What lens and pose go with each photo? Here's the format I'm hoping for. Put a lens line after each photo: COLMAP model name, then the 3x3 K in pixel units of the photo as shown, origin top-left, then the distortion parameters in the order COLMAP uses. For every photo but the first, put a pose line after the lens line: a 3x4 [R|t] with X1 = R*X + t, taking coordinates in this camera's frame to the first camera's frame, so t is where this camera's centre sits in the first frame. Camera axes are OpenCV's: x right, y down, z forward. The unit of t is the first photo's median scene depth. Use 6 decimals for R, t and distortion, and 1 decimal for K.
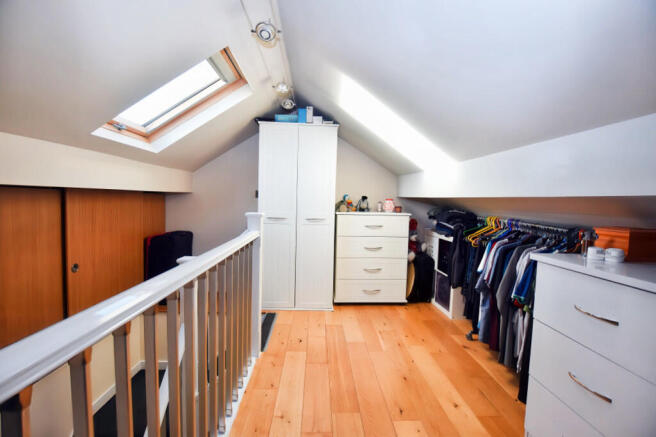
lens RADIAL K [[304.7, 0, 328.0], [0, 304.7, 218.5], [0, 0, 1]] dist [-0.030964, 0.009963]
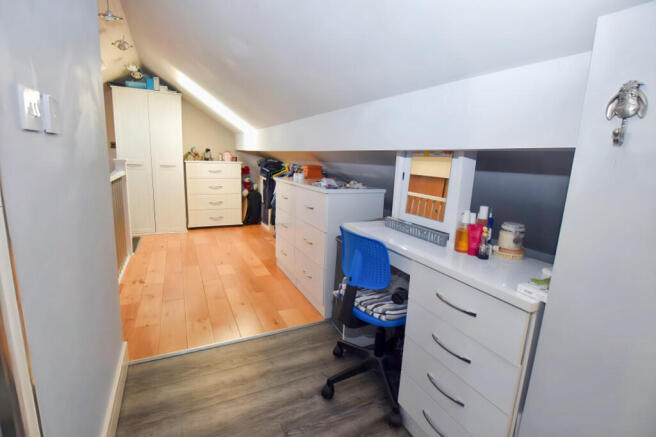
lens RADIAL K [[304.7, 0, 328.0], [0, 304.7, 218.5], [0, 0, 1]] dist [-0.030964, 0.009963]
pose [[0.909909, -0.064636, 0.409741, 0.039985], [0.002193, 0.988521, 0.151067, 0.032153], [-0.414802, -0.136559, 0.899606, -0.499605]]
